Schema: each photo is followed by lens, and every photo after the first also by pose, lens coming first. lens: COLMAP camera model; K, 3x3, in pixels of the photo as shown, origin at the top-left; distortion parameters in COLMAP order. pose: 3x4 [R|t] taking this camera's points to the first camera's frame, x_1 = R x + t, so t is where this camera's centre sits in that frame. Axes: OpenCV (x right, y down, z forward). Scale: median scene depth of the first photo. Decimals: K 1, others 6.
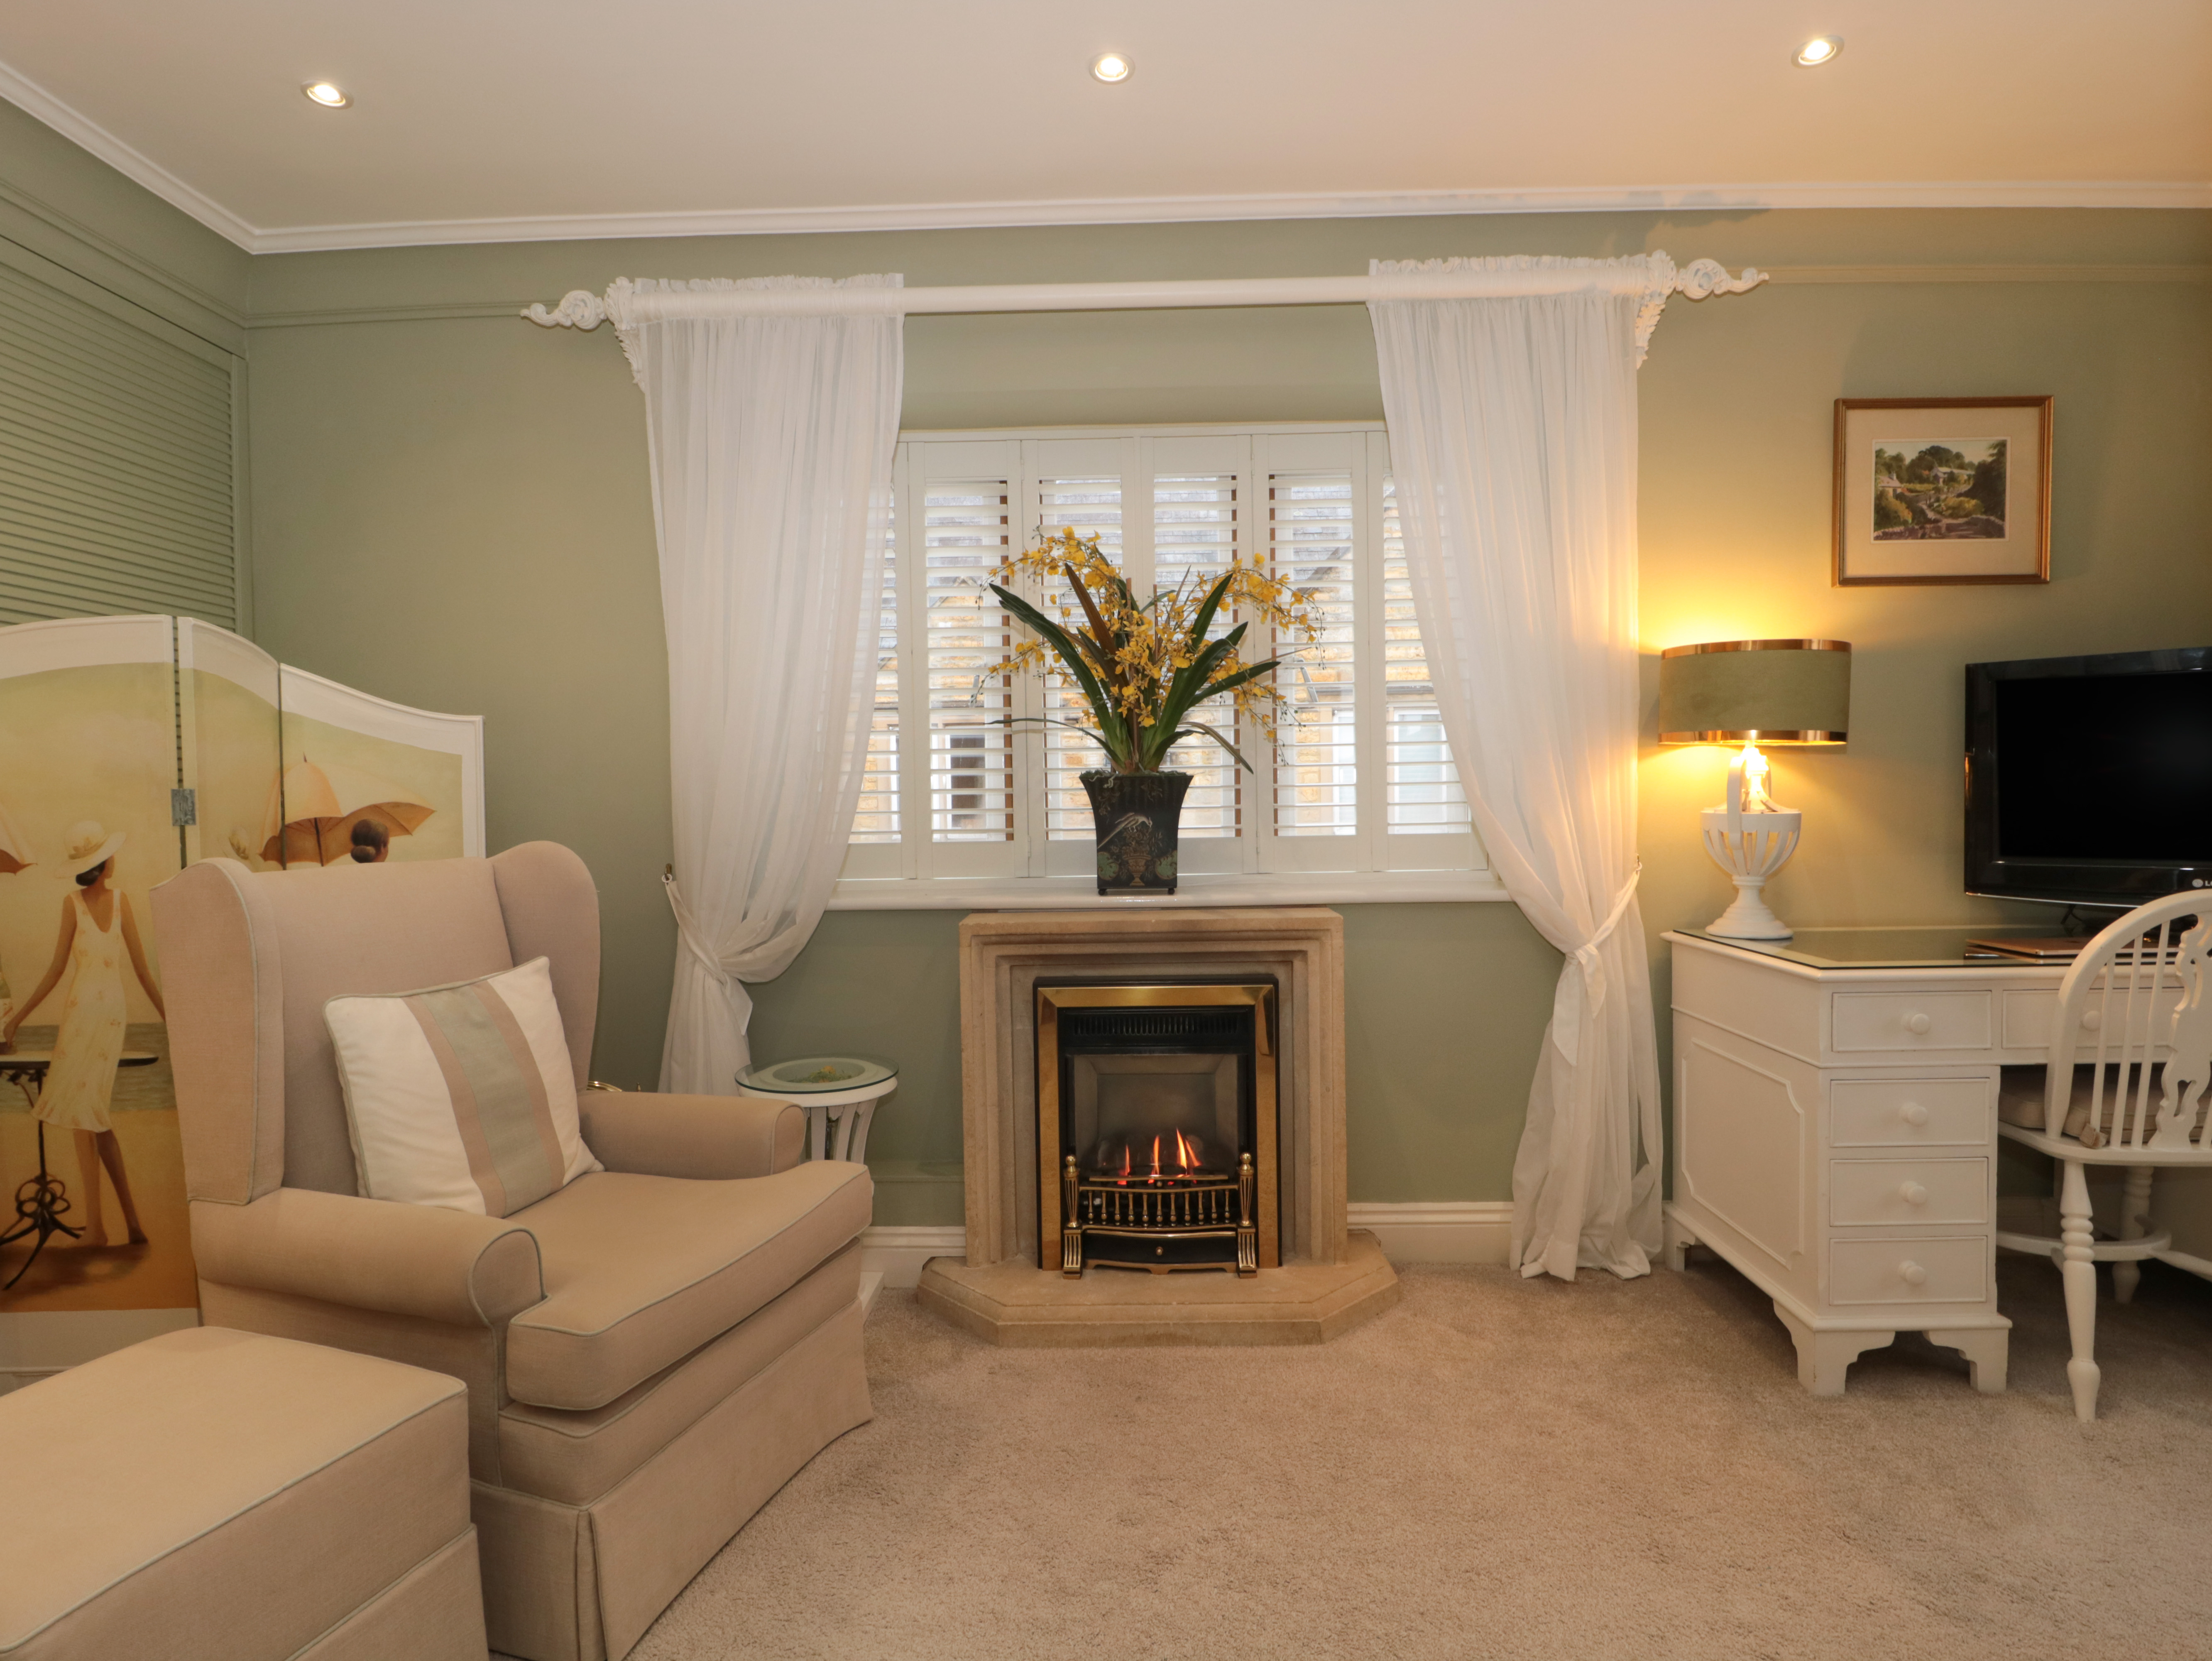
lens RADIAL K [[1151.5, 0, 1107.4], [0, 1151.5, 823.3], [0, 0, 1]] dist [0.004917, -0.015982]
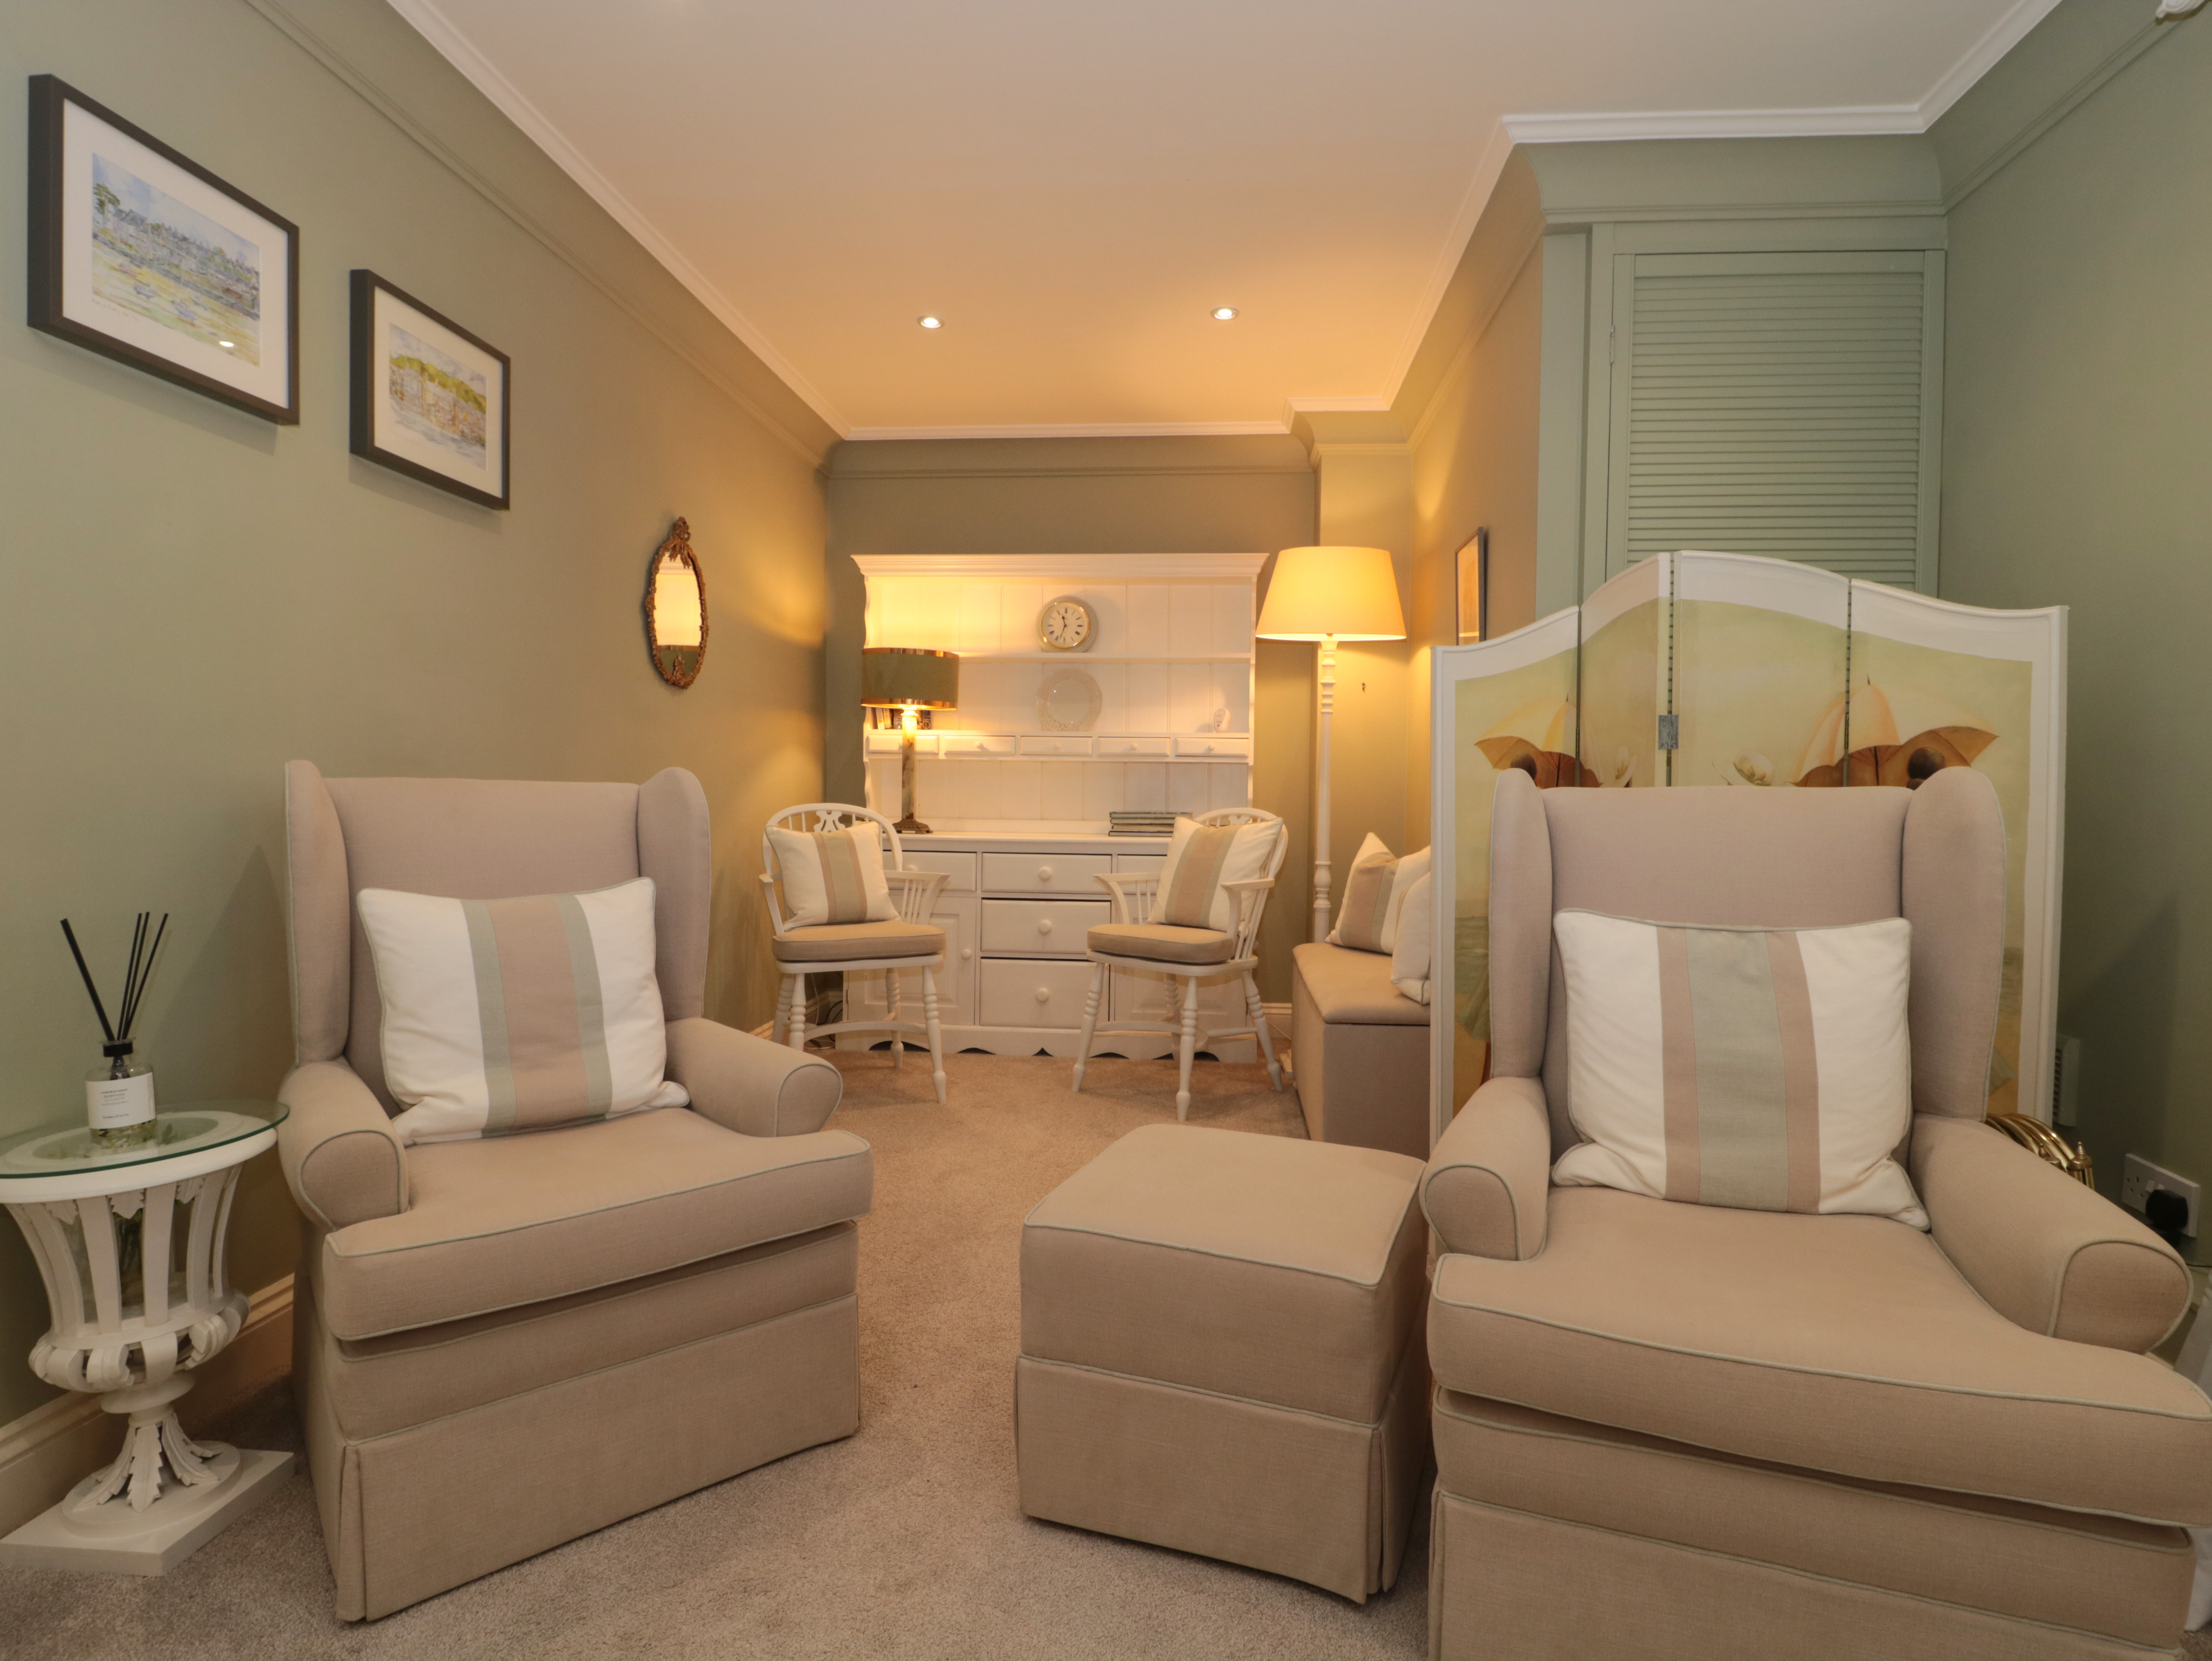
lens RADIAL K [[1151.5, 0, 1107.4], [0, 1151.5, 823.3], [0, 0, 1]] dist [0.004917, -0.015982]
pose [[-0.073037, 0.045936, -0.996271, 0.243225], [-0.026526, 0.998496, 0.047984, 0.026987], [0.996976, 0.029932, -0.071709, 0.457073]]
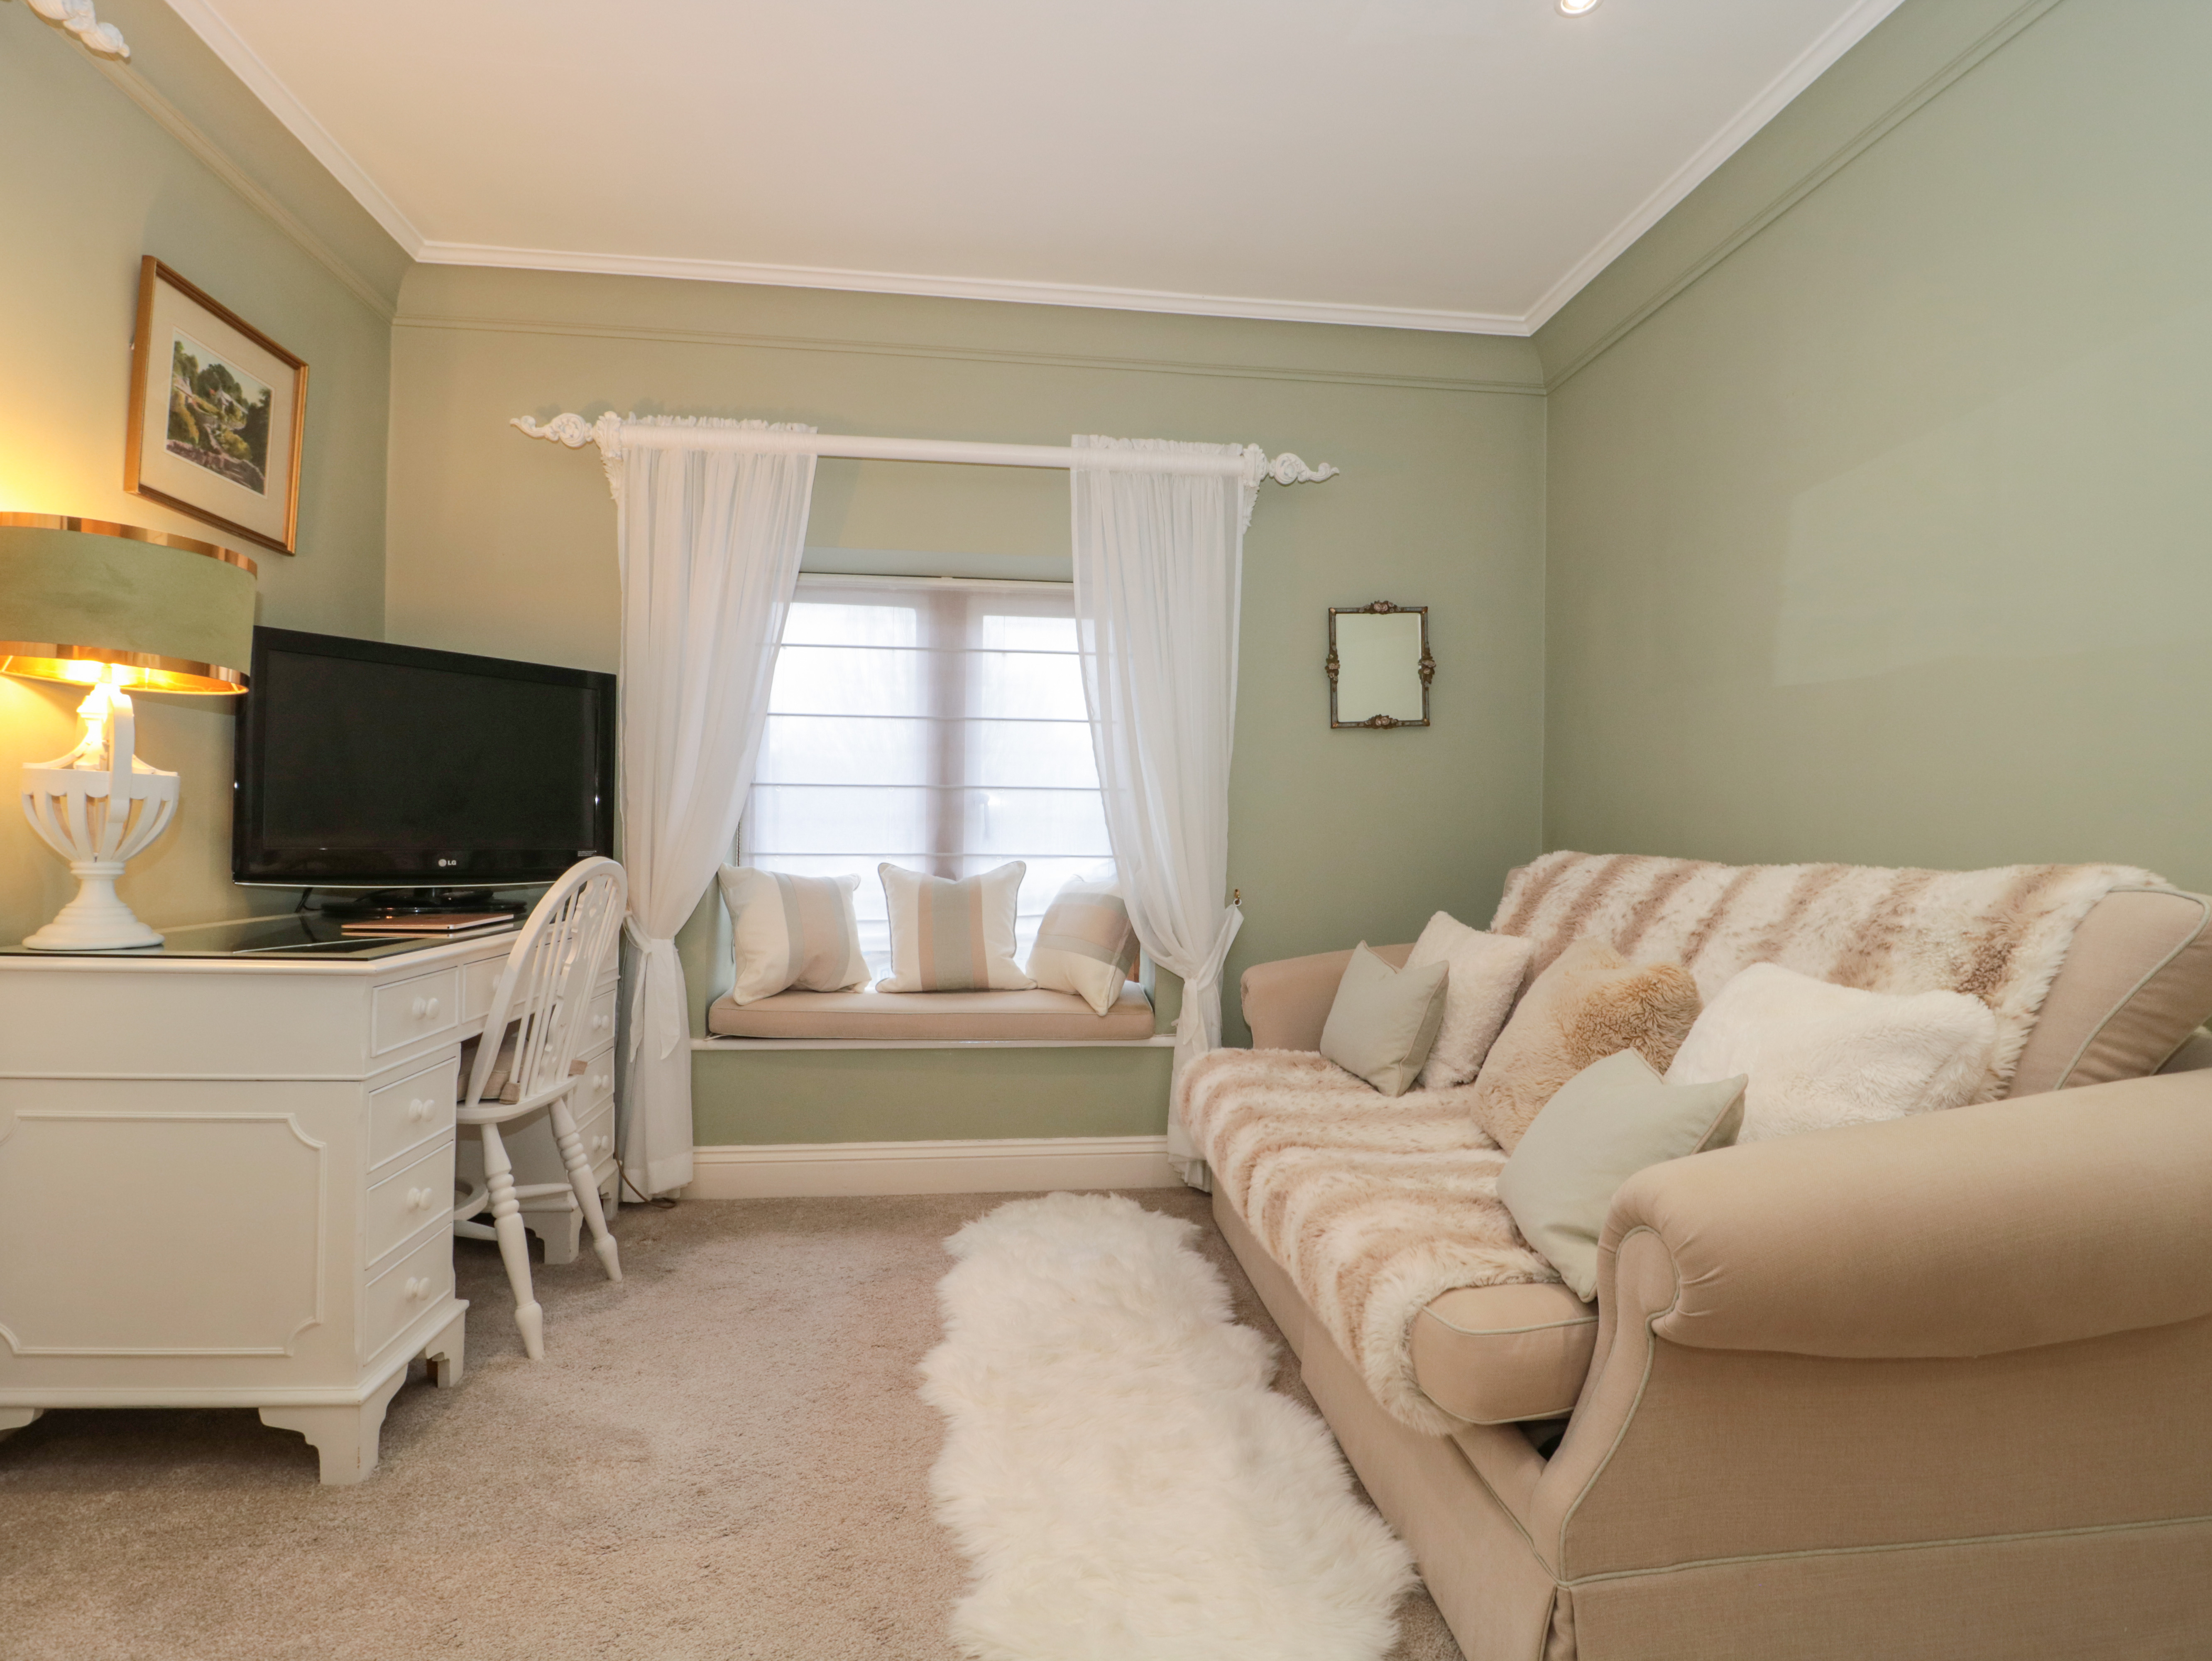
lens RADIAL K [[1151.5, 0, 1107.4], [0, 1151.5, 823.3], [0, 0, 1]] dist [0.004917, -0.015982]
pose [[-0.141100, 0.024748, 0.989686, -0.229471], [0.005285, 0.999692, -0.024244, 0.042391], [-0.989981, 0.001809, -0.141188, 0.486974]]
